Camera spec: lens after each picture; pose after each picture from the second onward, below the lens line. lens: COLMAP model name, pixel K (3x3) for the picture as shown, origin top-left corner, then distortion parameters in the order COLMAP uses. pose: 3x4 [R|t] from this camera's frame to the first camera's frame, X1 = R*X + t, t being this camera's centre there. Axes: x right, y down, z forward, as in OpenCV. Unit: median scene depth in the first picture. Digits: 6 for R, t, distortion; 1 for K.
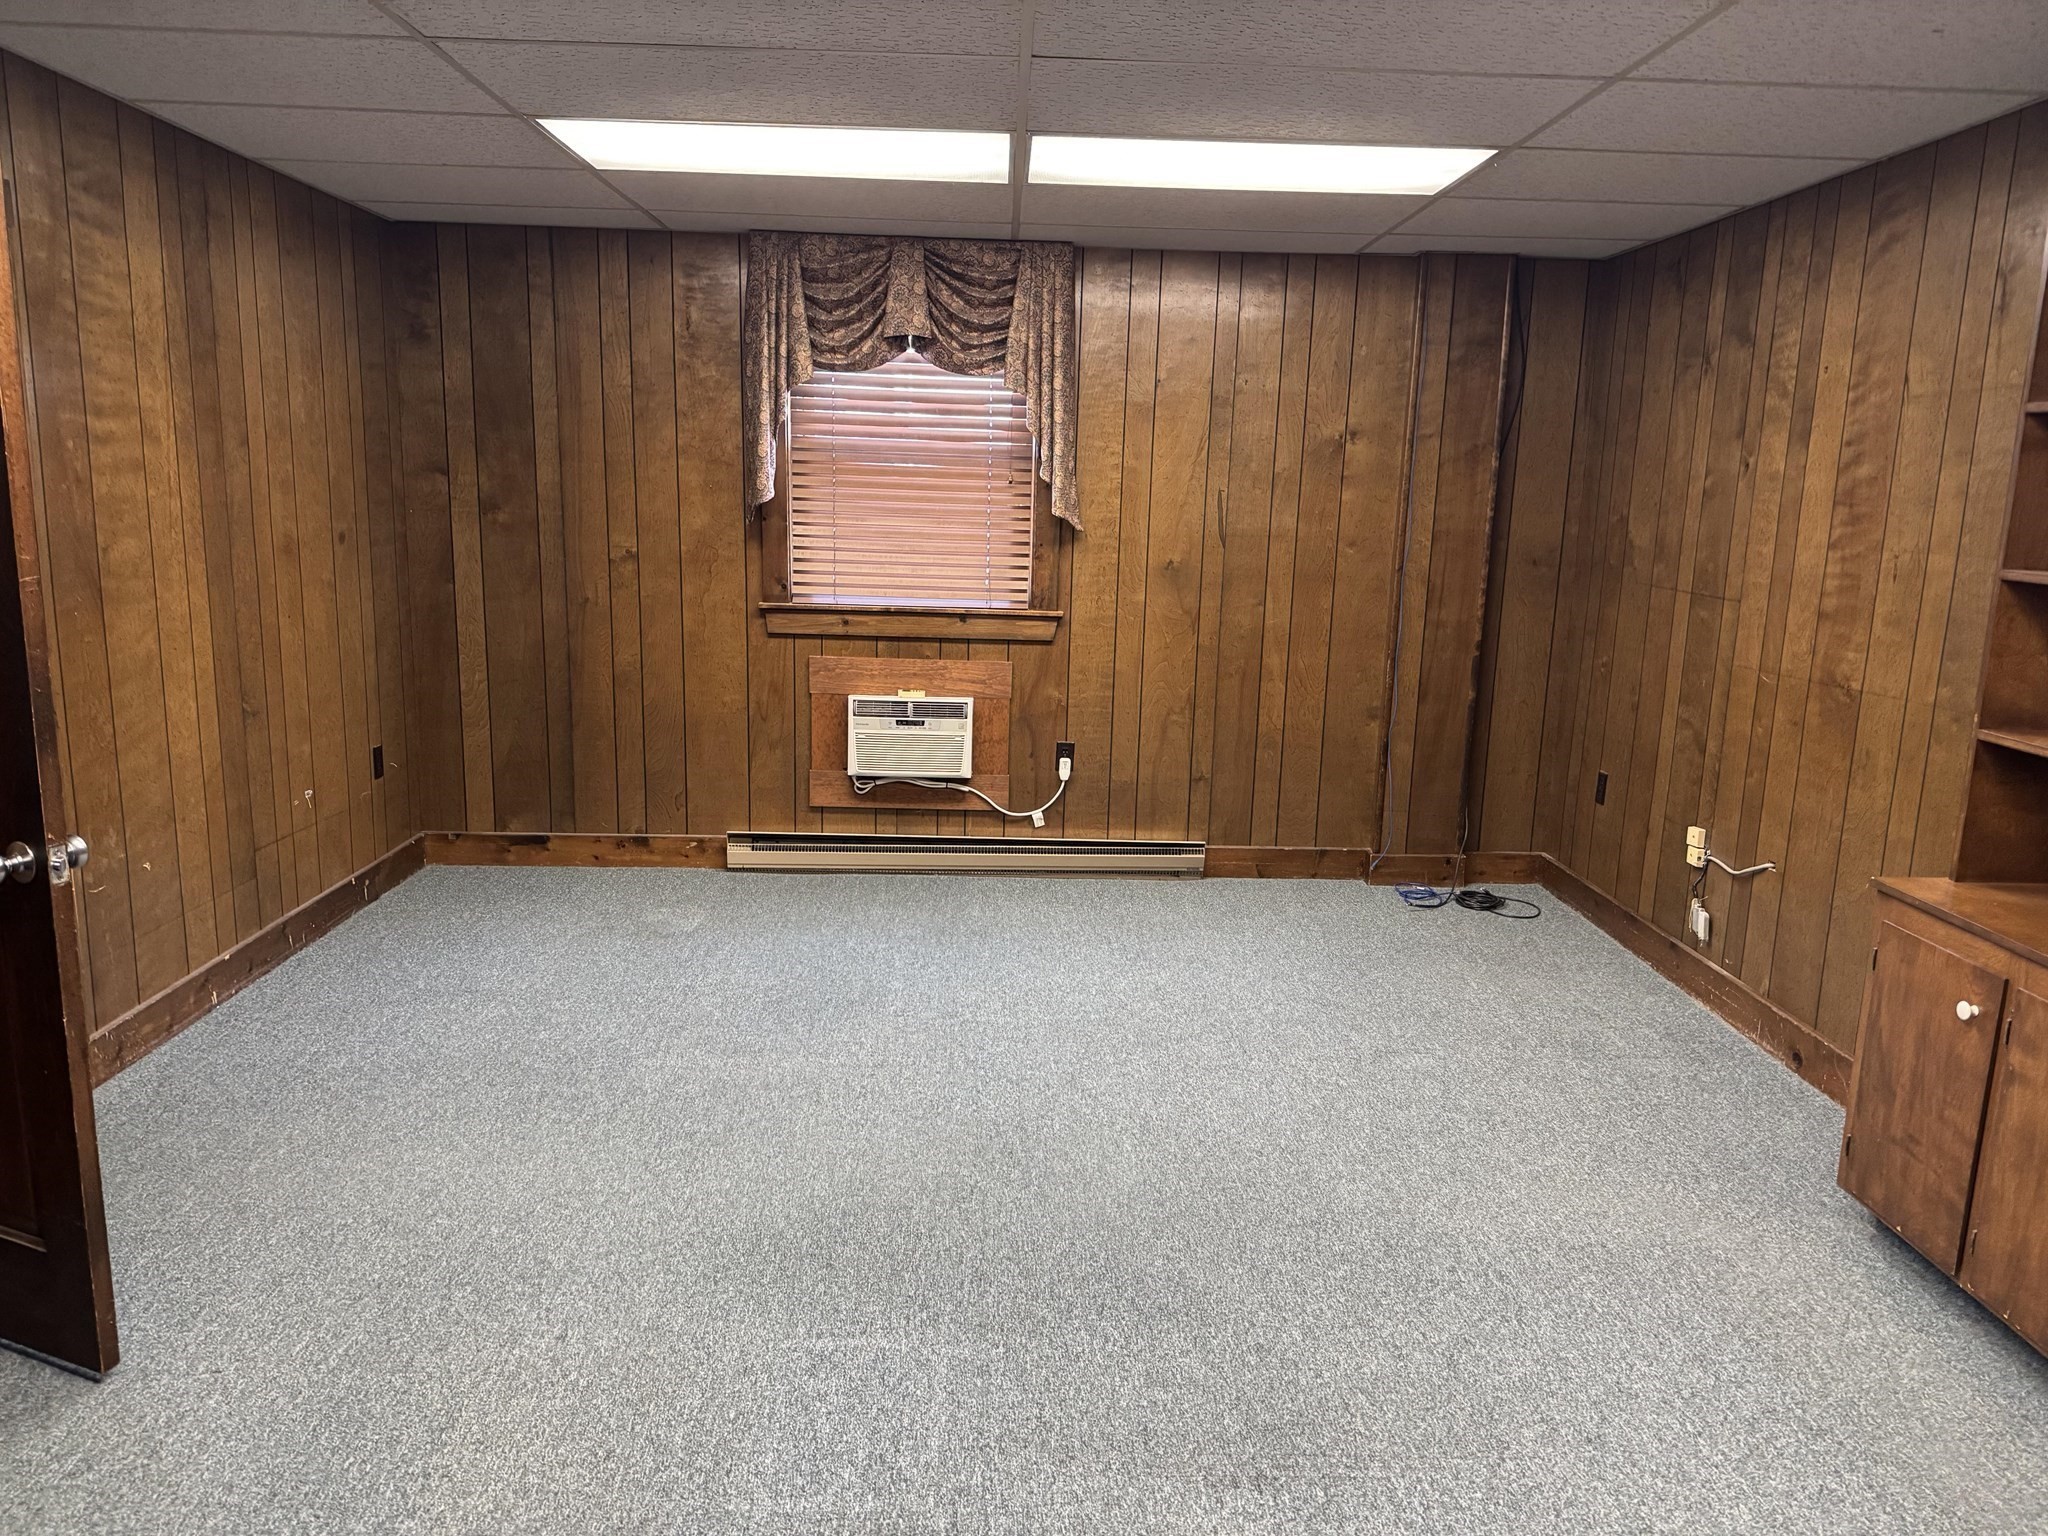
lens RADIAL K [[1318.4, 0, 1020.8], [0, 1318.4, 666.8], [0, 0, 1]] dist [0.043495, -0.000053]
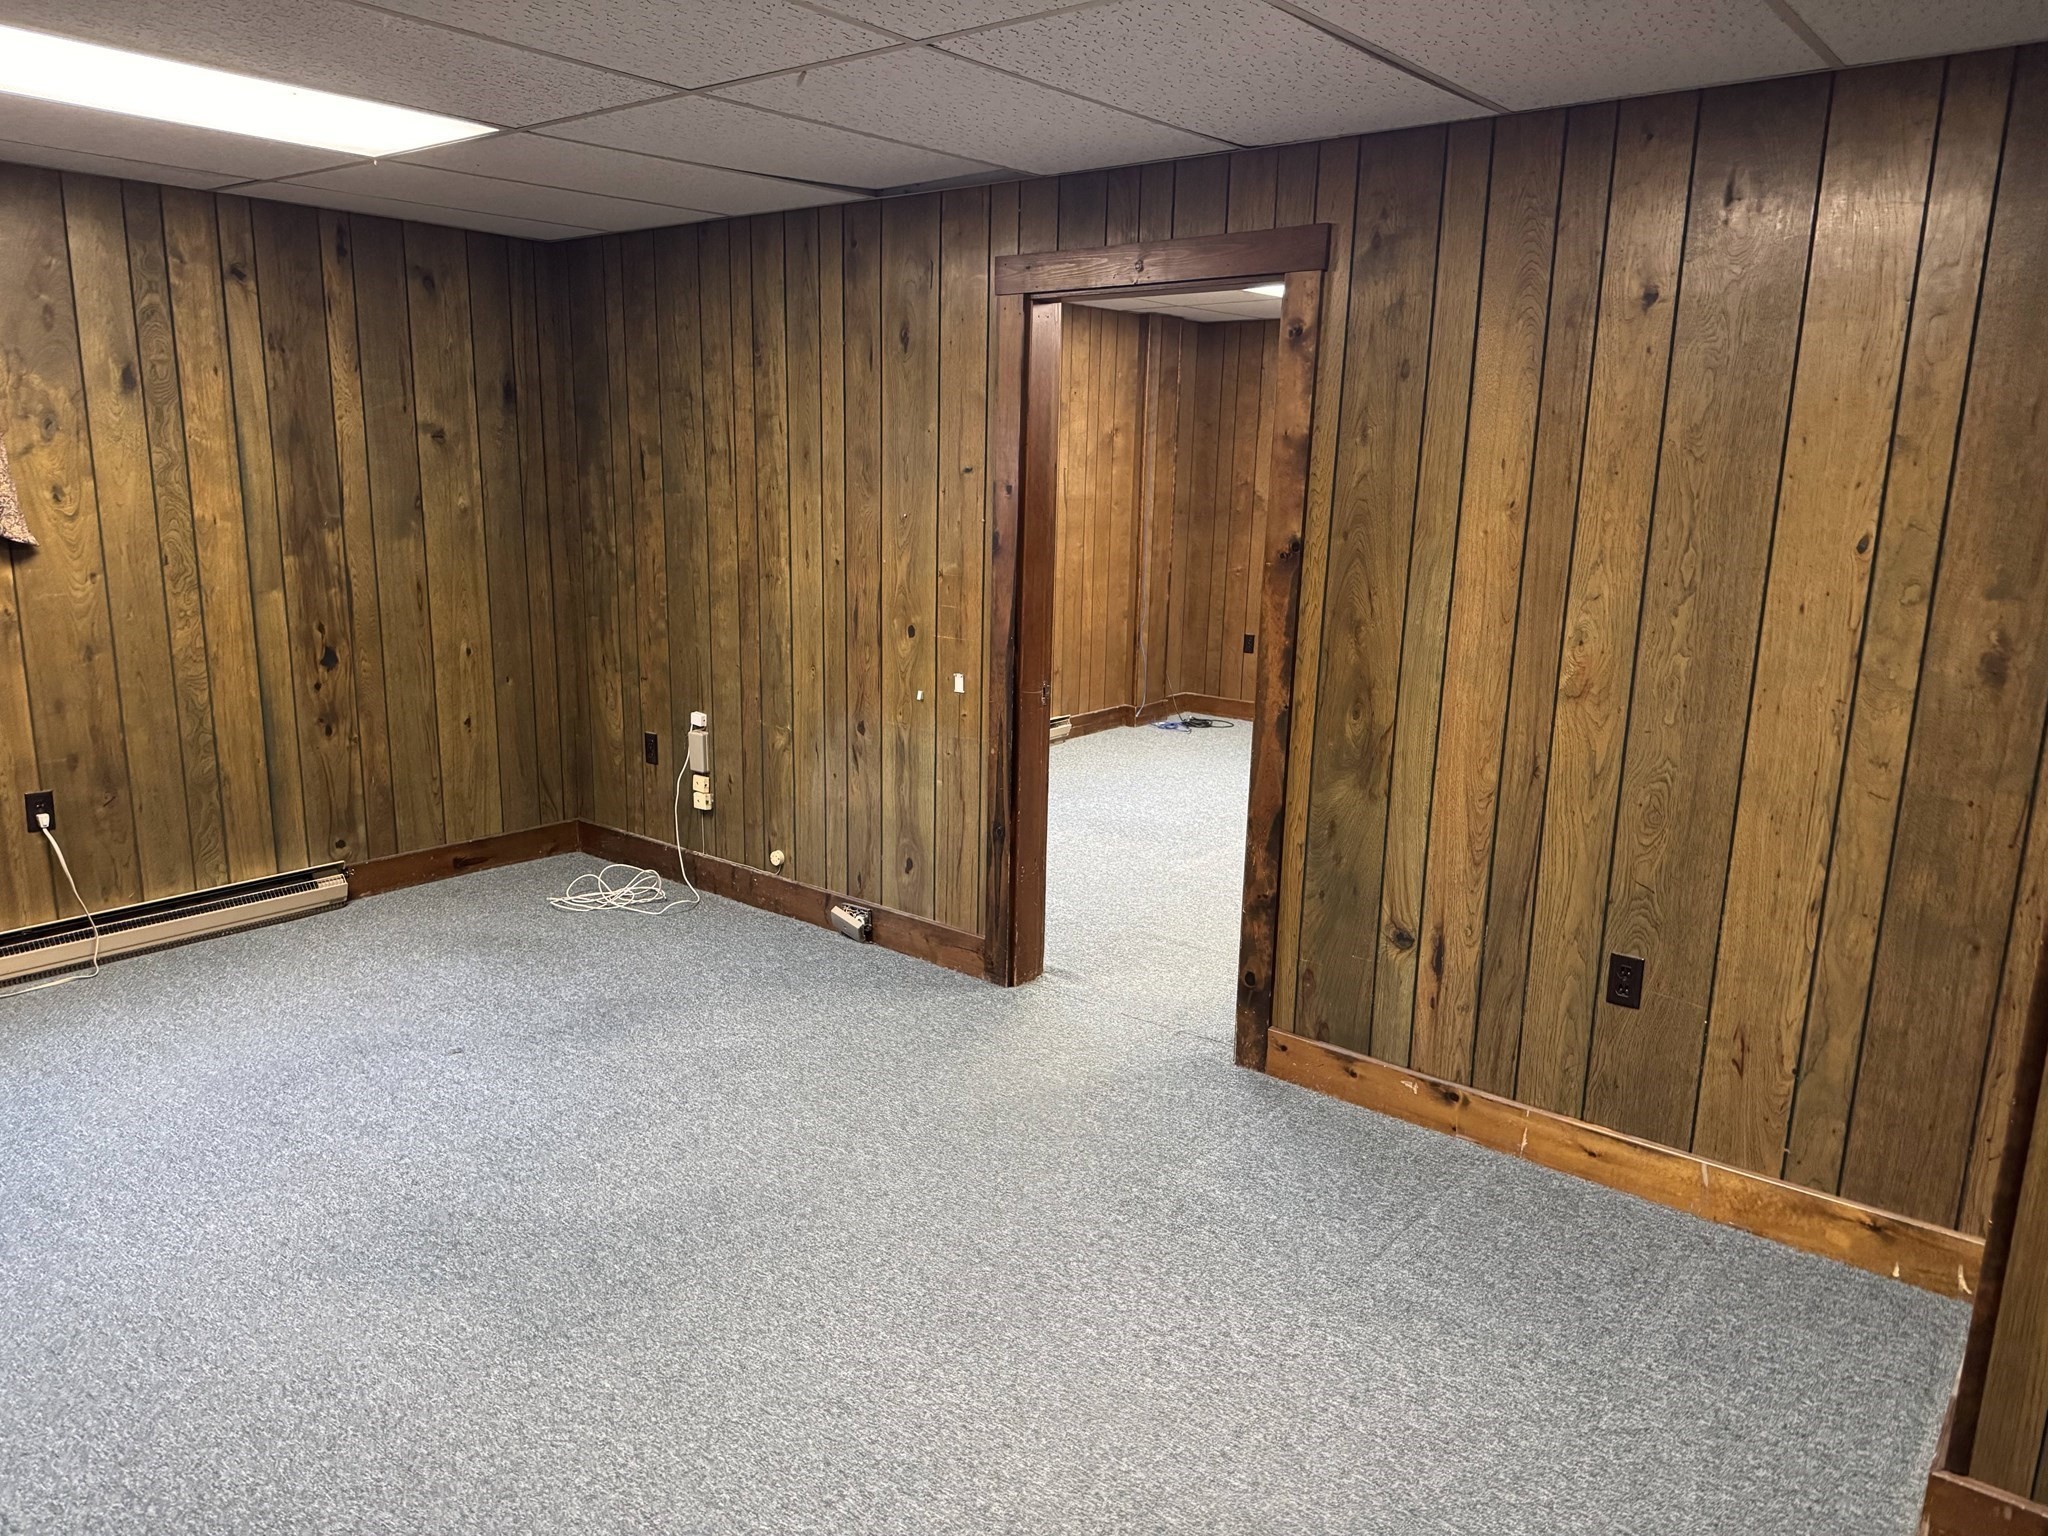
lens RADIAL K [[1447.9, 0, 1013.7], [0, 1447.9, 765.1], [0, 0, 1]] dist [0.105567, -0.134519]
pose [[0.655947, -0.172158, 0.734912, -0.497110], [0.127162, 0.984930, 0.117227, -0.003181], [-0.744019, 0.016558, 0.667954, -0.013436]]
